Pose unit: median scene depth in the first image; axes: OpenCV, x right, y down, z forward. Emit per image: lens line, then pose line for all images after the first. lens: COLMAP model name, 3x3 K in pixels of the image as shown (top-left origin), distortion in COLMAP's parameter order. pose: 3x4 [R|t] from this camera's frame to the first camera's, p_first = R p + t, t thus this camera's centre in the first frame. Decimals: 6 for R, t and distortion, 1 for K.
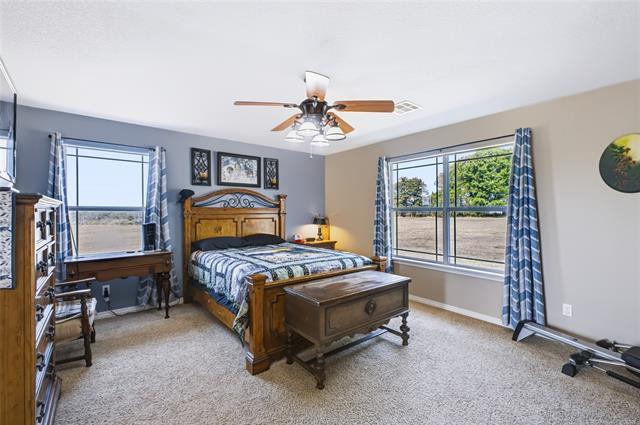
lens RADIAL K [[282.4, 0, 320.6], [0, 282.4, 215.4], [0, 0, 1]] dist [0.012497, -0.003018]
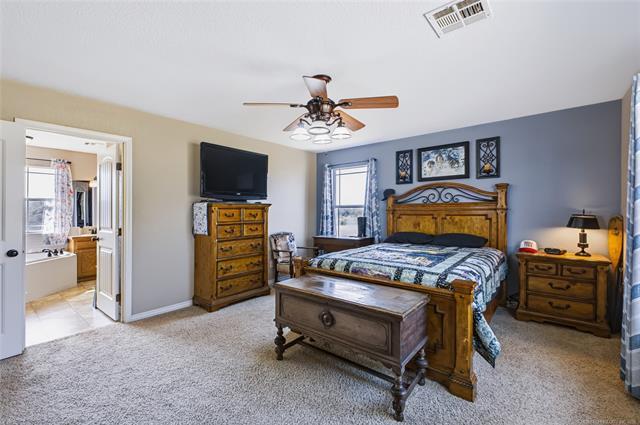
lens RADIAL K [[282.4, 0, 322.3], [0, 282.4, 215.0], [0, 0, 1]] dist [0.012497, -0.003018]
pose [[0.198663, 0.017424, -0.979913, 0.554942], [-0.004065, 0.999848, 0.016954, -0.002682], [0.980059, 0.000615, 0.198704, 0.448135]]
